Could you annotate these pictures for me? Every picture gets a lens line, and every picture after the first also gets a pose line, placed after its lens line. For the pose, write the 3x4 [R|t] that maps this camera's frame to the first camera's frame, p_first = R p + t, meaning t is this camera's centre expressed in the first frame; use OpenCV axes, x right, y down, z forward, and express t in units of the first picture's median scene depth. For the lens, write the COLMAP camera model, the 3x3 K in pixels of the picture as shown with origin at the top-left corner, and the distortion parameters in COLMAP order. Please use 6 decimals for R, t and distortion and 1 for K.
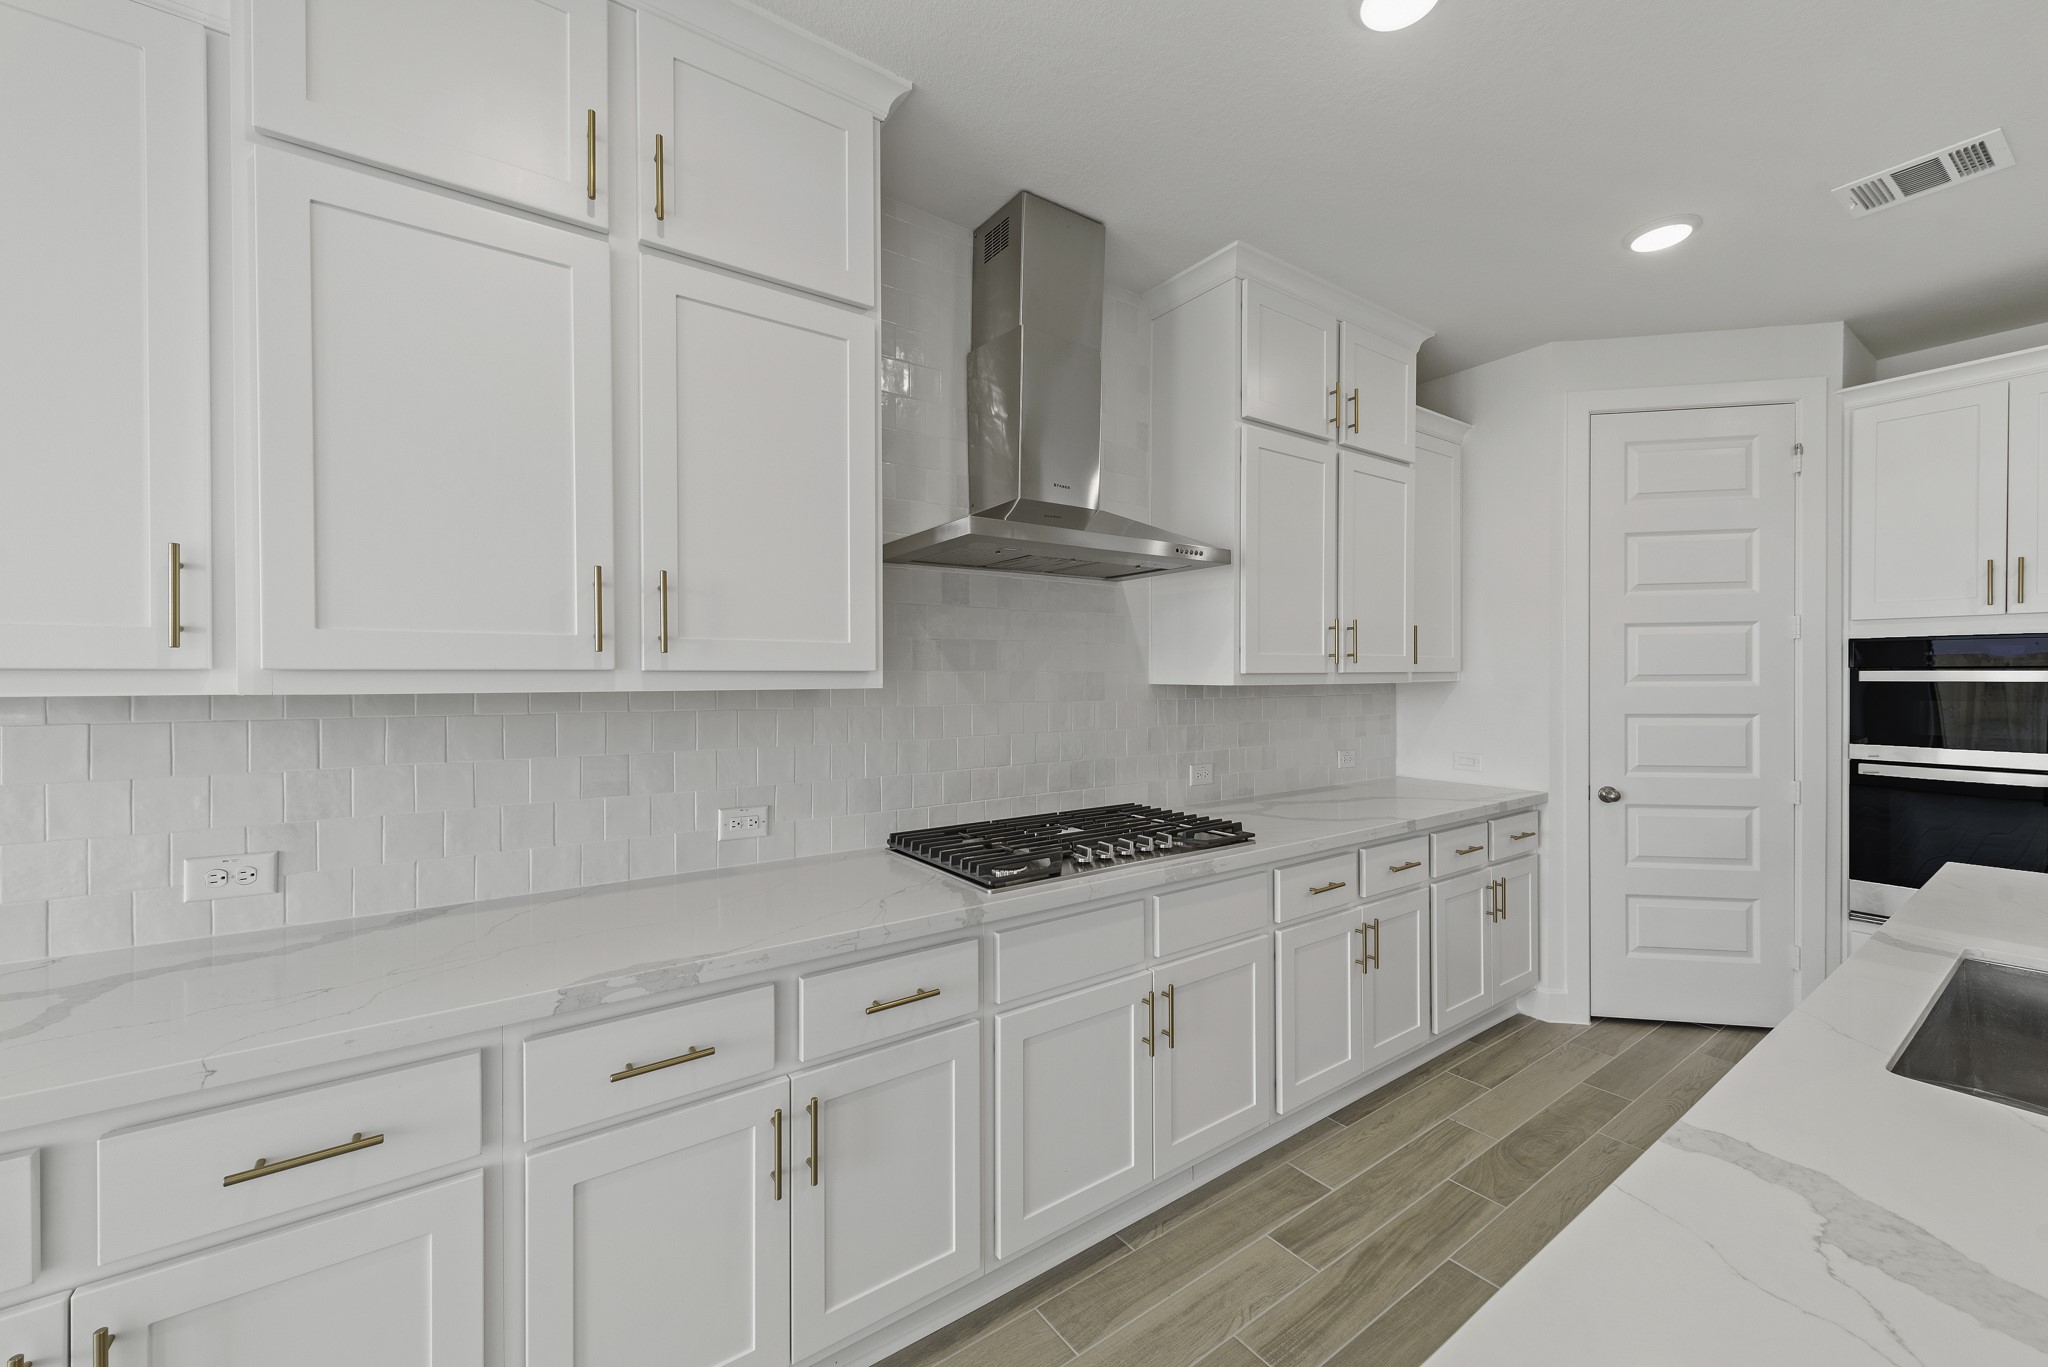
lens RADIAL K [[799.5, 0, 1027.4], [0, 799.5, 682.6], [0, 0, 1]] dist [0.002586, -0.000119]
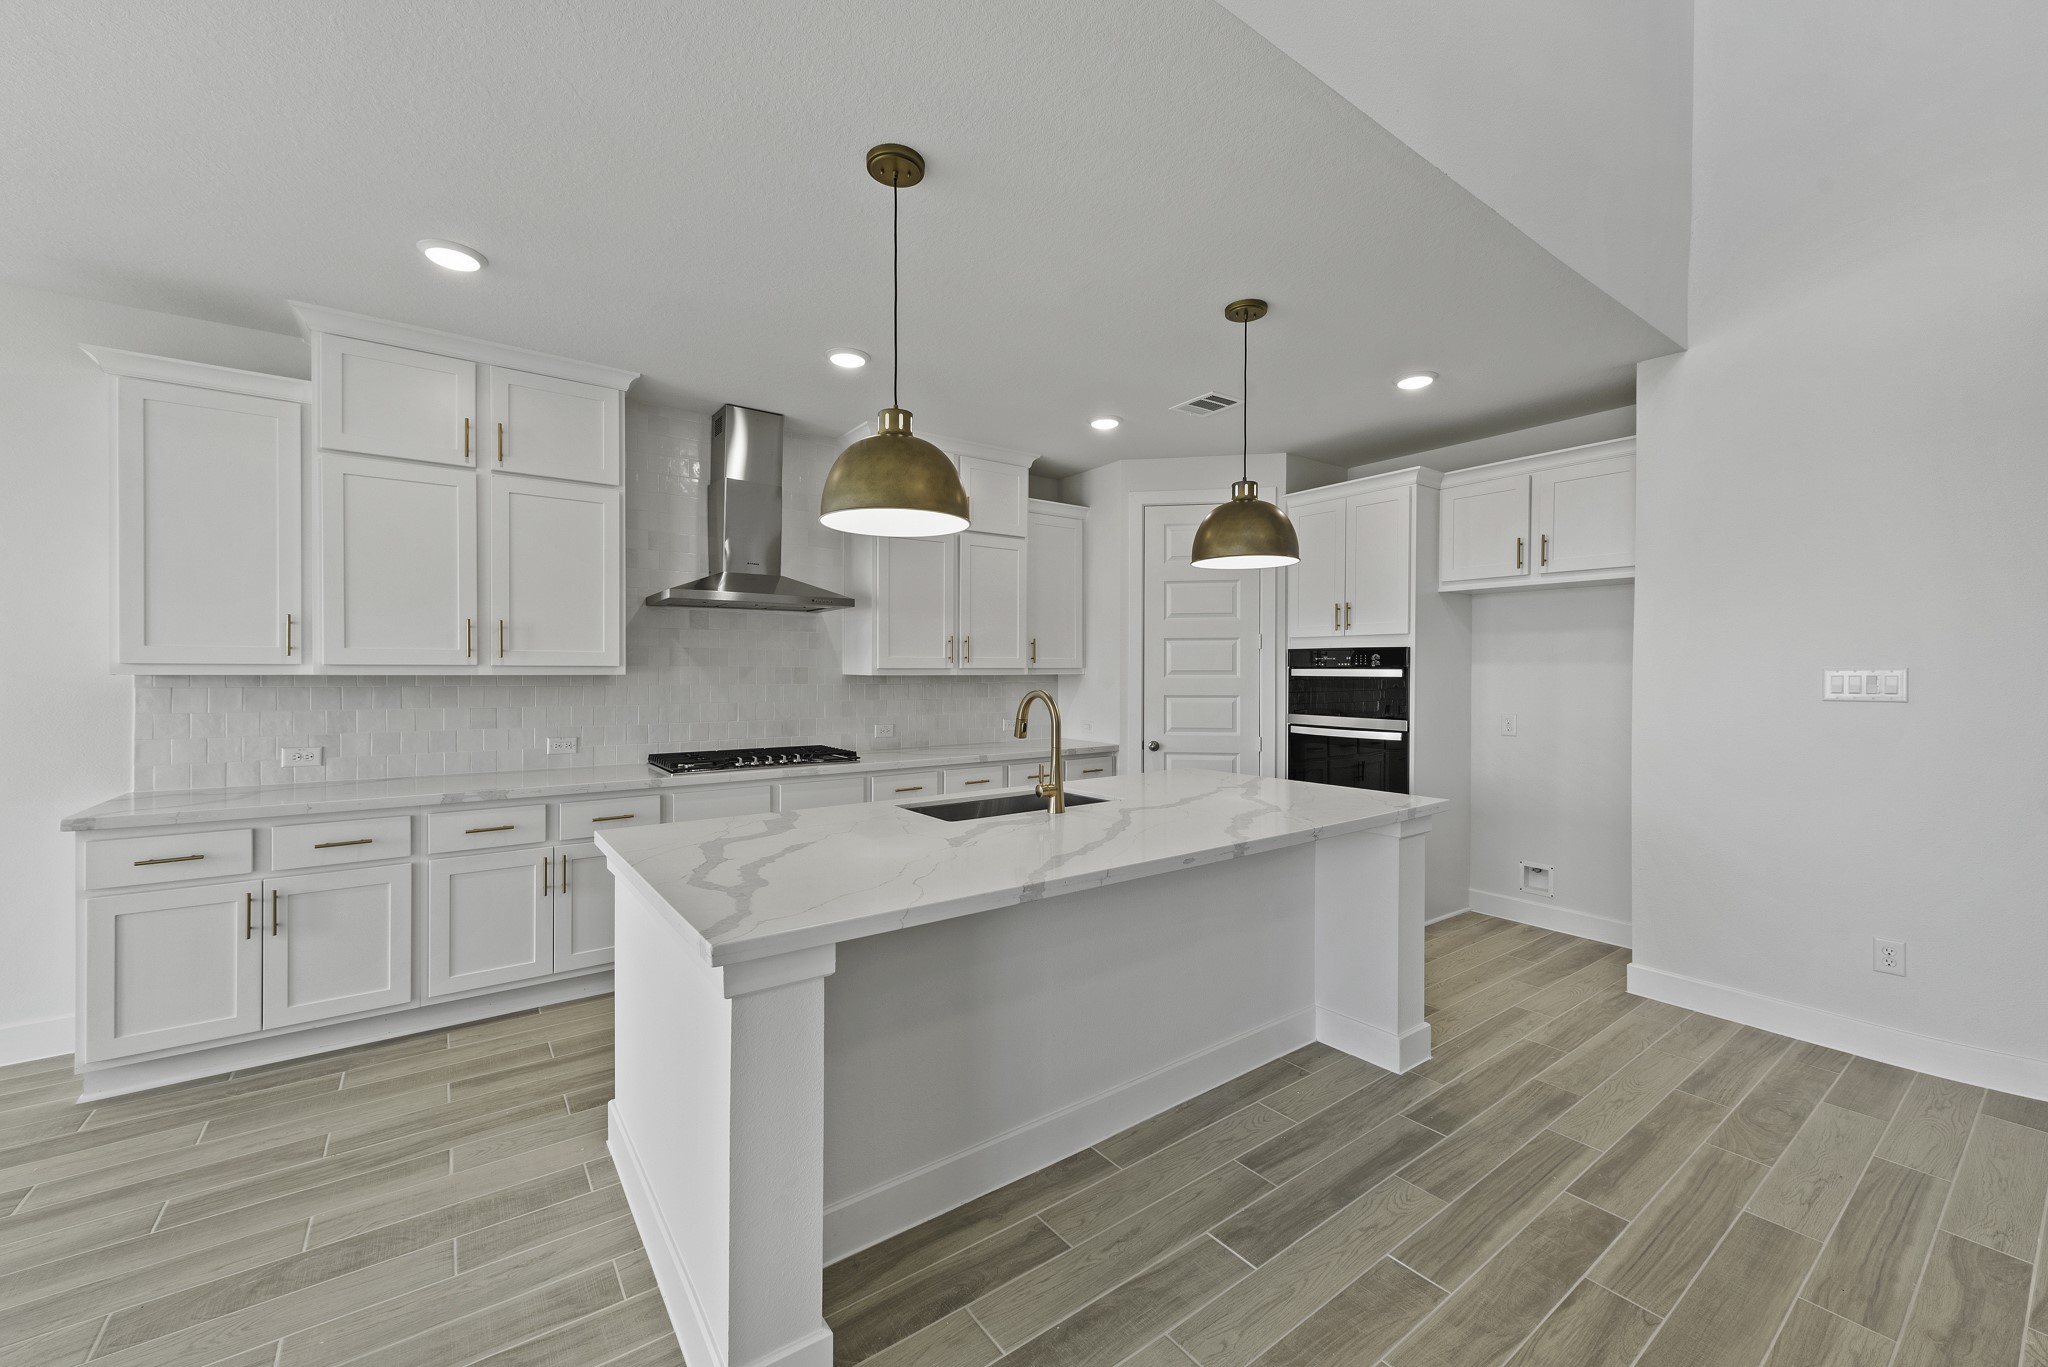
lens RADIAL K [[801.8, 0, 1025.9], [0, 801.8, 676.3], [0, 0, 1]] dist [0.006990, -0.000233]
pose [[0.999909, 0.005705, 0.012198, 0.704488], [-0.005704, 0.999984, -0.000118, 0.004696], [-0.012199, 0.000048, 0.999926, -0.900531]]
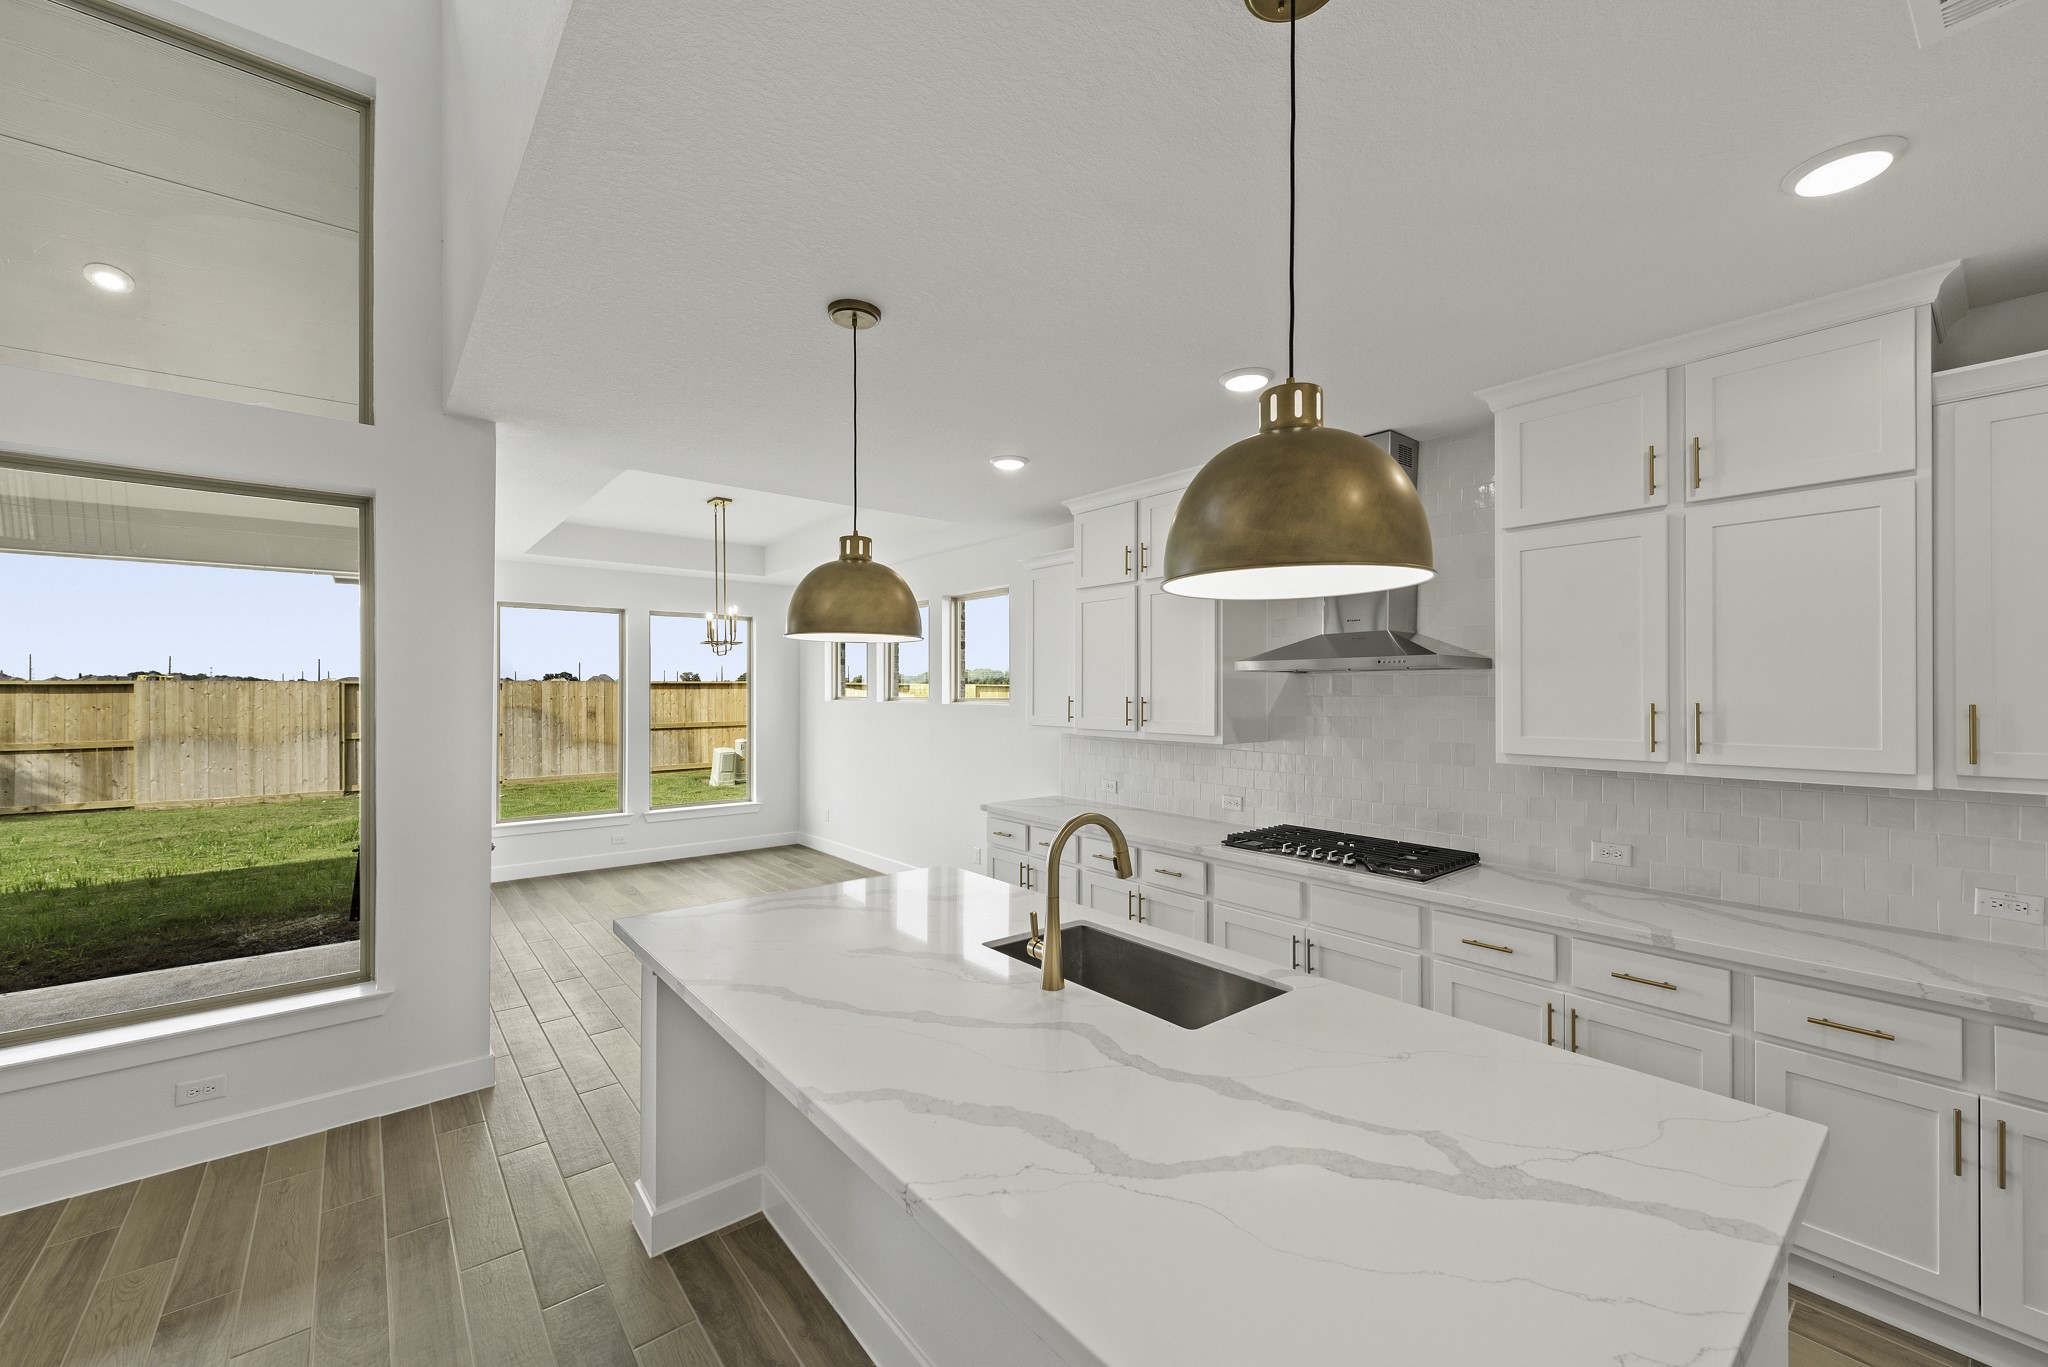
lens RADIAL K [[804.7, 0, 1024.0], [0, 804.7, 683.5], [0, 0, 1]] dist [0.007179, -0.000613]
pose [[0.065095, -0.003177, -0.997874, 1.704521], [-0.008082, 0.999960, -0.003711, -0.126538], [0.997846, 0.008307, 0.065066, 0.297026]]
